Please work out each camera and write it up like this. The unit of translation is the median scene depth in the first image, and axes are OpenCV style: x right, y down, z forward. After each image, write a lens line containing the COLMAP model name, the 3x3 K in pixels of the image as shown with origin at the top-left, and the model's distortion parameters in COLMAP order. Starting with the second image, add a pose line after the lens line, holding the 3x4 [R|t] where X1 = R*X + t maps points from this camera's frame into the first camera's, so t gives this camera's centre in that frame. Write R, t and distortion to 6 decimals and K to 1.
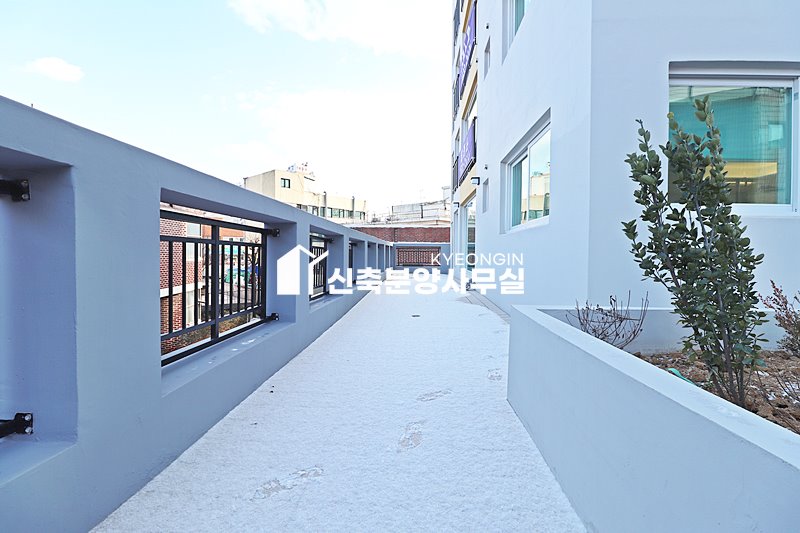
lens RADIAL K [[371.7, 0, 399.0], [0, 371.7, 261.2], [0, 0, 1]] dist [-0.001689, -0.011452]
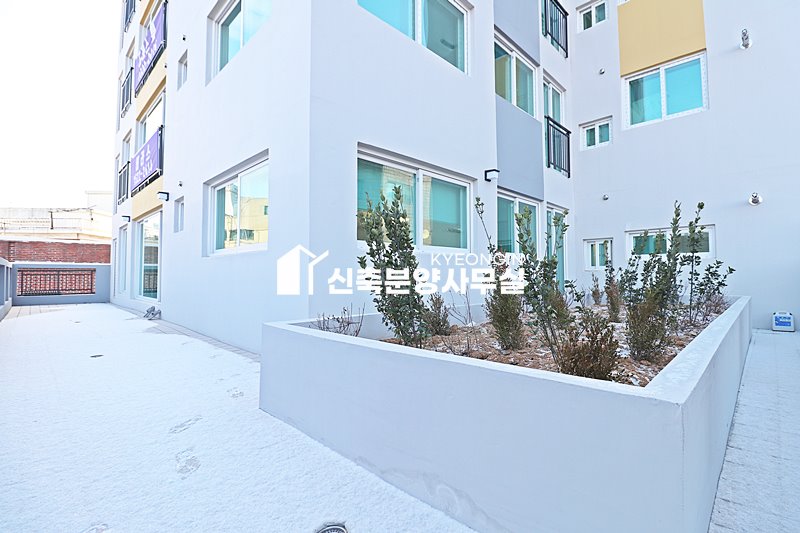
lens RADIAL K [[371.7, 0, 405.2], [0, 371.7, 263.8], [0, 0, 1]] dist [-0.001689, -0.011452]
pose [[0.673917, 0.013905, 0.738676, -0.209652], [0.024845, 0.998831, -0.041469, -0.005609], [-0.738389, 0.046299, 0.672783, -0.085511]]
